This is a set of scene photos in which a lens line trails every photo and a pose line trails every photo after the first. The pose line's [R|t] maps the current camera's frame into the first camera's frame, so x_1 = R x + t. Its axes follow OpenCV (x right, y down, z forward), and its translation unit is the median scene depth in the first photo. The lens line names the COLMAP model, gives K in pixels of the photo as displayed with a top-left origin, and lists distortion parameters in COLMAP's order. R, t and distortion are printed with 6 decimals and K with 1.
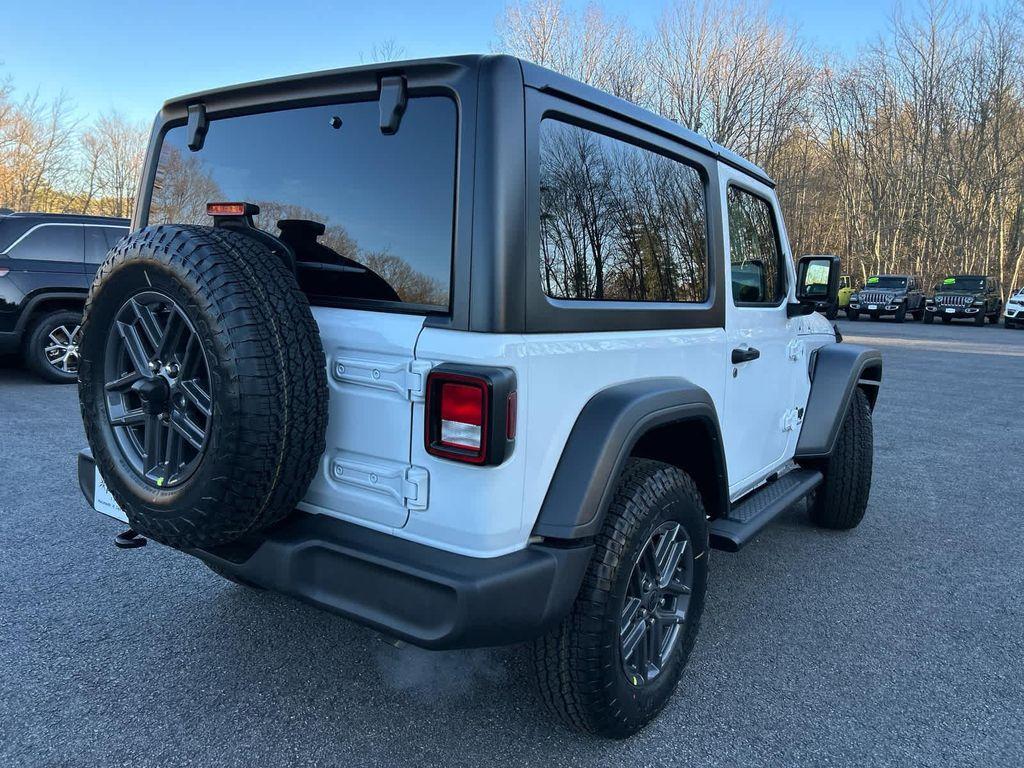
lens RADIAL K [[768.6, 0, 526.6], [0, 768.6, 380.1], [0, 0, 1]] dist [0.055097, -0.057605]
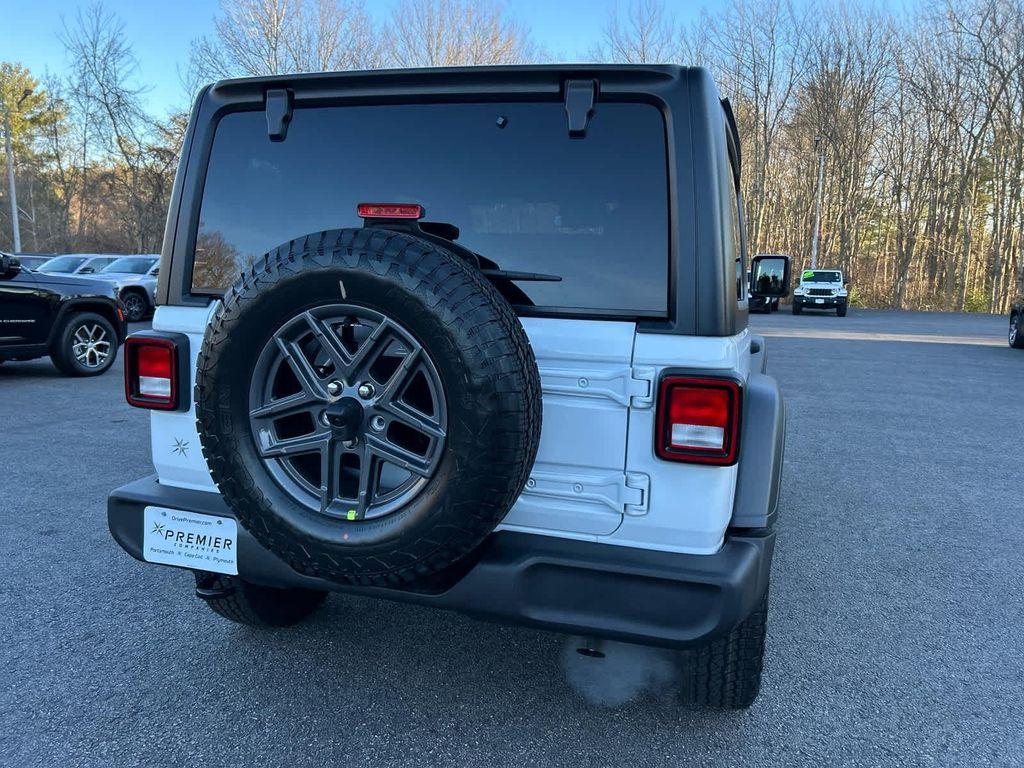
lens RADIAL K [[768.6, 0, 527.1], [0, 768.6, 379.6], [0, 0, 1]] dist [0.055097, -0.057605]
pose [[0.943651, -0.053308, 0.326620, -0.563554], [0.049754, 0.998576, 0.019235, -0.032944], [-0.327181, -0.001900, 0.944960, 0.090758]]
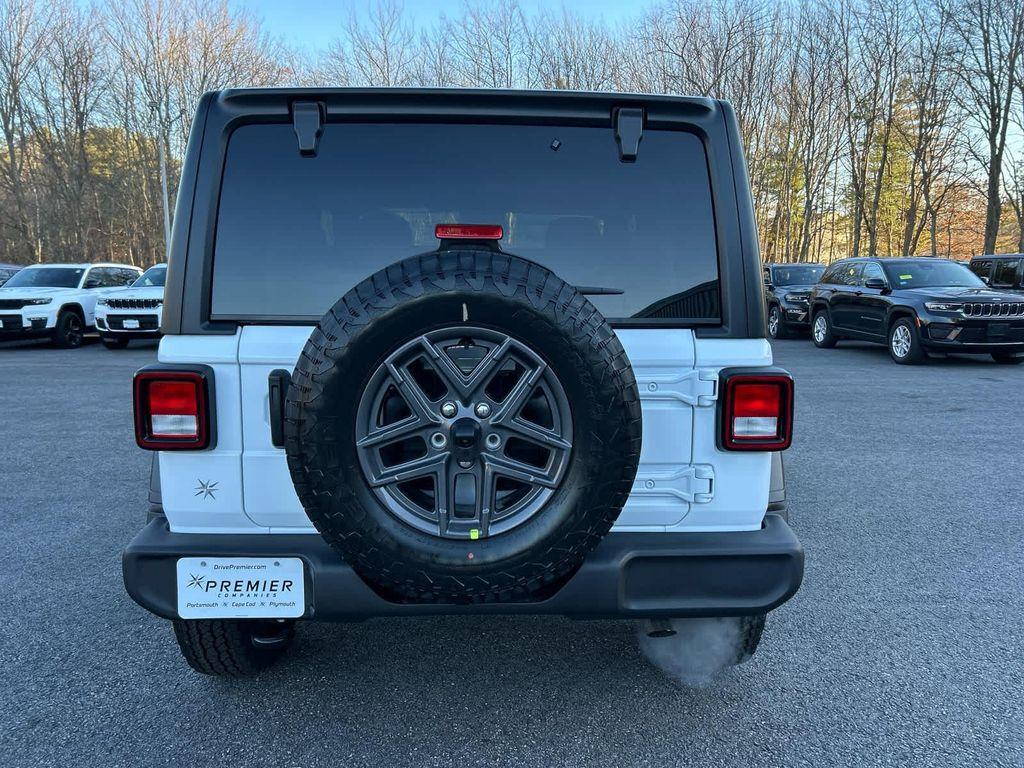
lens RADIAL K [[768.6, 0, 526.9], [0, 768.6, 382.7], [0, 0, 1]] dist [0.055097, -0.057605]
pose [[0.790803, -0.116571, 0.600867, -0.943332], [0.109749, 0.992792, 0.048165, -0.081822], [-0.602150, 0.027855, 0.797897, 0.240954]]
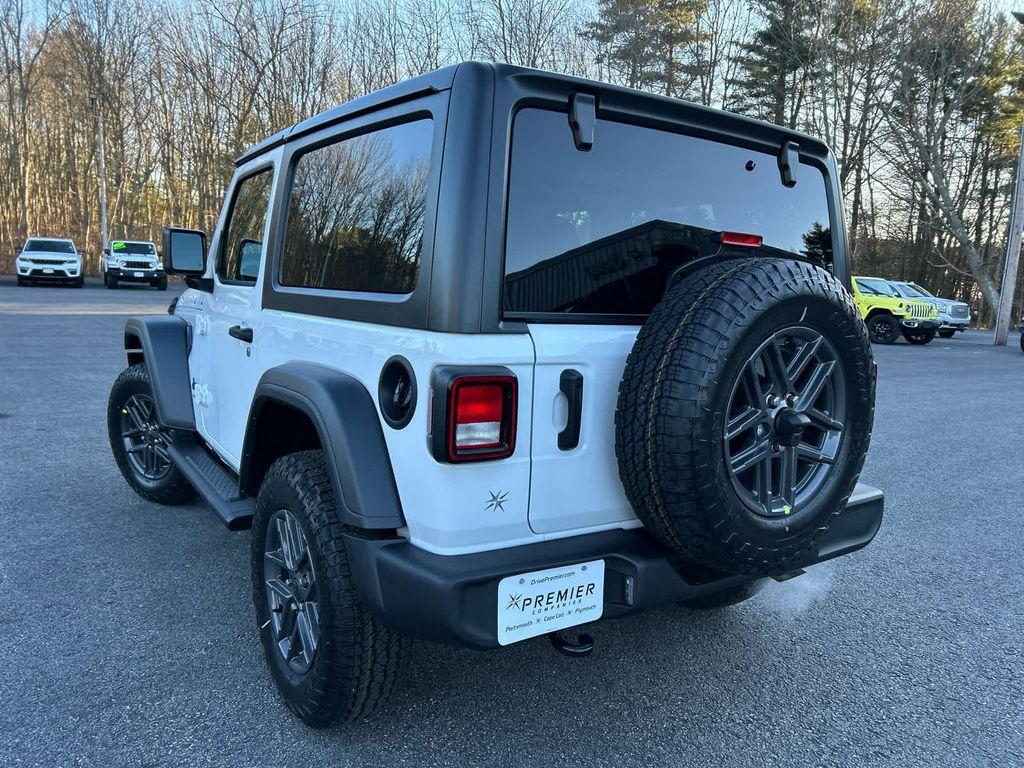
lens RADIAL K [[768.6, 0, 516.7], [0, 768.6, 375.4], [0, 0, 1]] dist [0.055097, -0.057605]
pose [[0.335854, -0.142963, 0.931001, -1.522081], [0.091281, 0.988702, 0.118894, -0.199784], [-0.937481, 0.045052, 0.345109, 0.974031]]
